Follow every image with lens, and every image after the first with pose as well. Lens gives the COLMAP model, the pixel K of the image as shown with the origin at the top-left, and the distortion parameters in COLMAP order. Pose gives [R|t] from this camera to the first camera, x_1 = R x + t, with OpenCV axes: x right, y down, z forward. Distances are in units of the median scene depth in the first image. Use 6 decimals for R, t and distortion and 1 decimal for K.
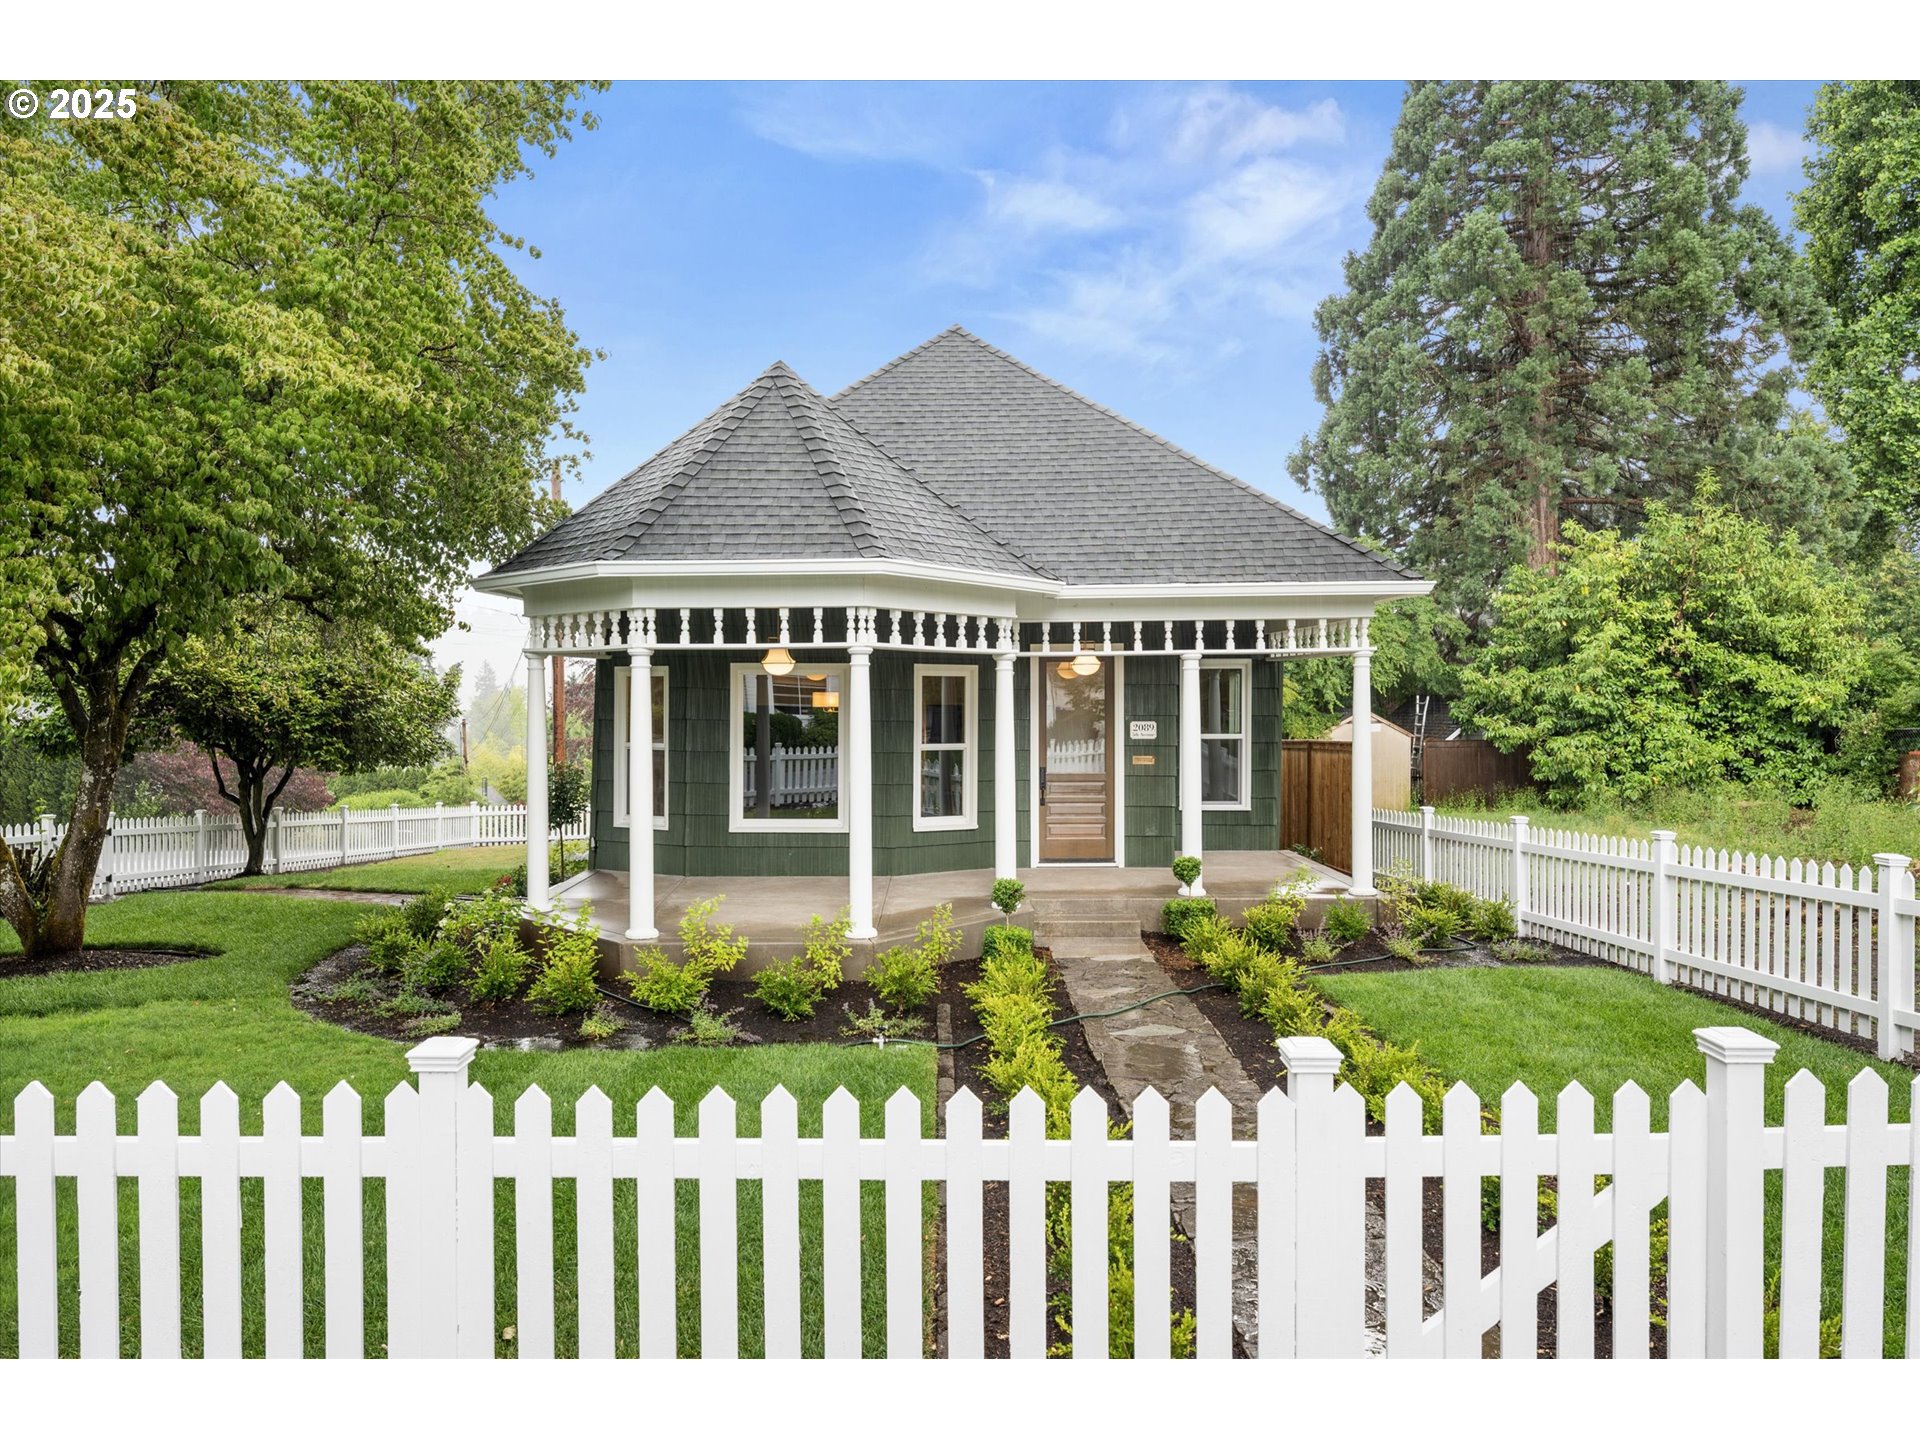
lens RADIAL K [[1193.7, 0, 951.0], [0, 1193.7, 734.3], [0, 0, 1]] dist [0.003272, 0.022513]
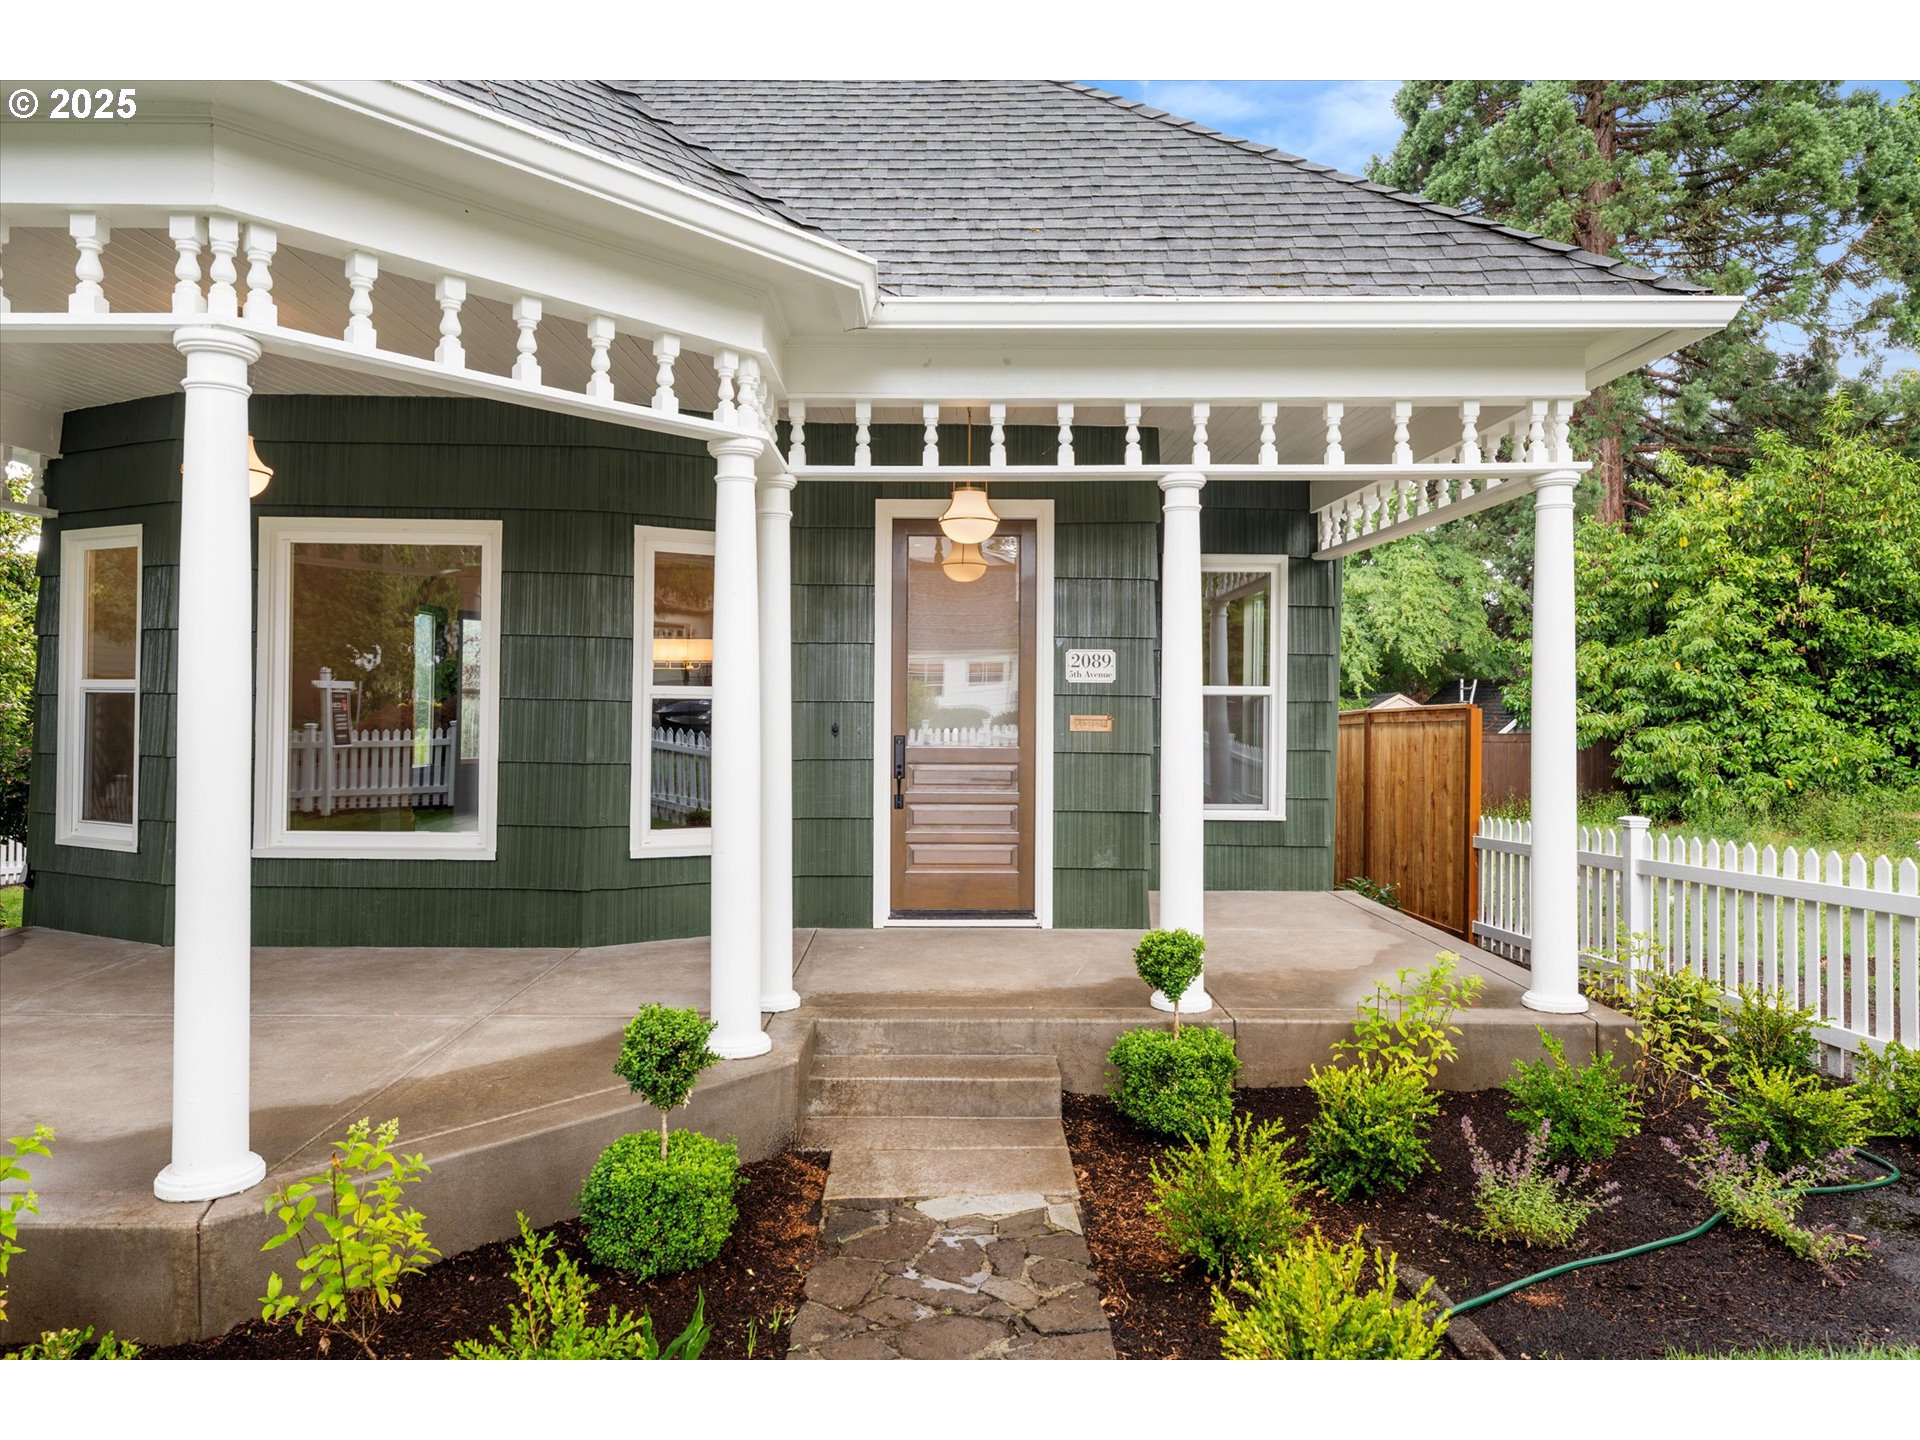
lens RADIAL K [[1219.8, 0, 960.0], [0, 1219.8, 720.0], [0, 0, 1]] dist [0.000298, 0.005874]
pose [[0.999798, 0.009761, 0.017584, 0.044552], [-0.009494, 0.999839, -0.015219, 0.013643], [-0.017730, 0.015049, 0.999730, 0.219634]]
